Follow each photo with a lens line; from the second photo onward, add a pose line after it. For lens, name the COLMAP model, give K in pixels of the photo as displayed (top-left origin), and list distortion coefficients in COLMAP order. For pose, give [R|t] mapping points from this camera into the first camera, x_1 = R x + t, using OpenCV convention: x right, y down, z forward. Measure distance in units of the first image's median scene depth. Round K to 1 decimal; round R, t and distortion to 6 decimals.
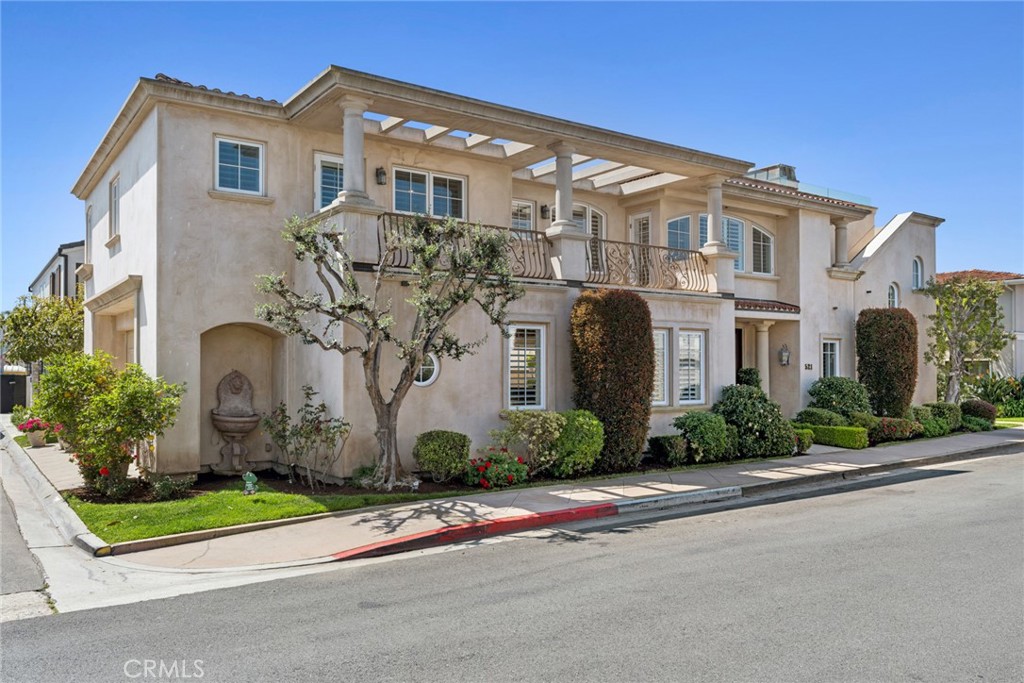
lens RADIAL K [[777.7, 0, 513.7], [0, 777.7, 351.7], [0, 0, 1]] dist [0.007645, -0.000212]
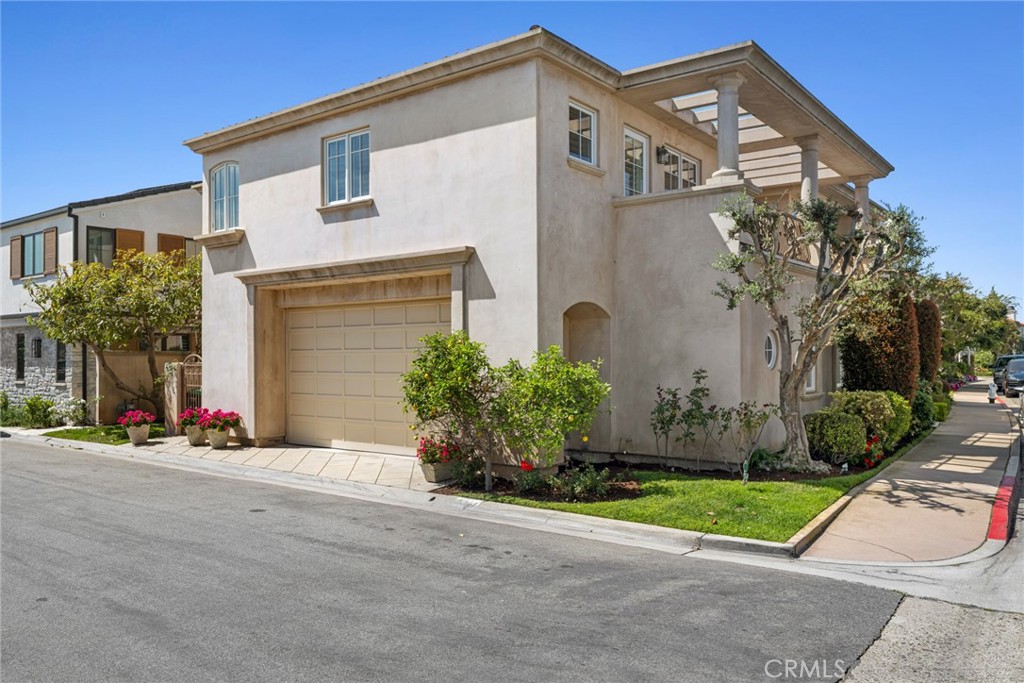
lens RADIAL K [[762.6, 0, 510.5], [0, 762.6, 337.7], [0, 0, 1]] dist [-0.030898, 0.002148]
pose [[0.957871, 0.004076, 0.287169, -0.695151], [-0.006406, 0.999954, 0.007172, -0.000871], [-0.287127, -0.008710, 0.957853, 0.151965]]
